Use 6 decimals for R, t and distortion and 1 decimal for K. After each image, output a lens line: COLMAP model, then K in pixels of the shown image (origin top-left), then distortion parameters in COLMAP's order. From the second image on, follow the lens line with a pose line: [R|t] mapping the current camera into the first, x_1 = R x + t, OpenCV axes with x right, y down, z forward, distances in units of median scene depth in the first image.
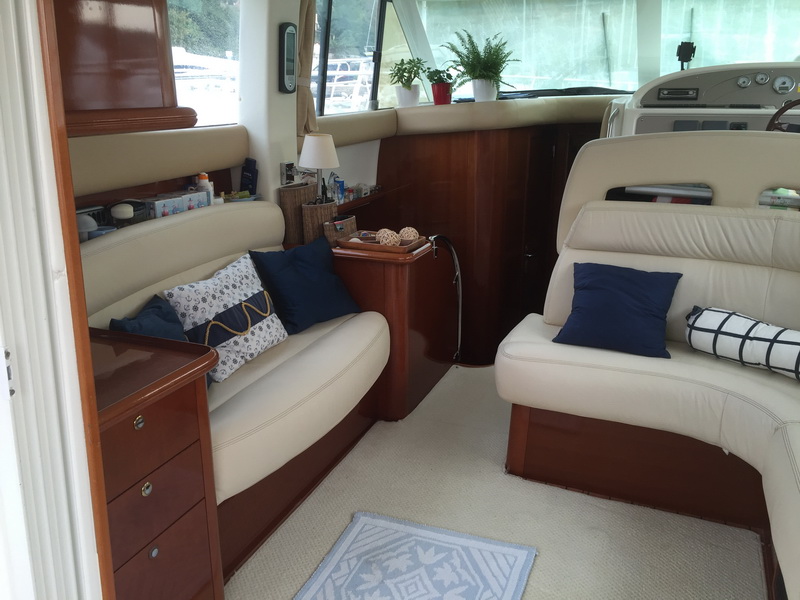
lens RADIAL K [[671.2, 0, 395.6], [0, 671.2, 299.4], [0, 0, 1]] dist [0.039807, -0.078076]
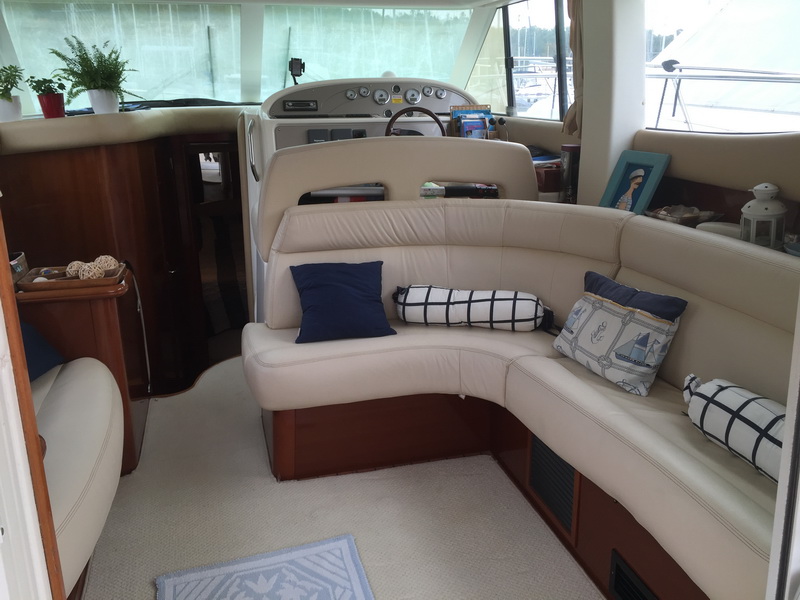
lens RADIAL K [[671.2, 0, 398.8], [0, 671.2, 298.7], [0, 0, 1]] dist [0.039807, -0.078076]
pose [[0.777812, -0.178321, 0.602669, -0.242008], [0.186915, 0.981150, 0.049073, -0.024515], [-0.600059, 0.074478, 0.796481, 0.066670]]
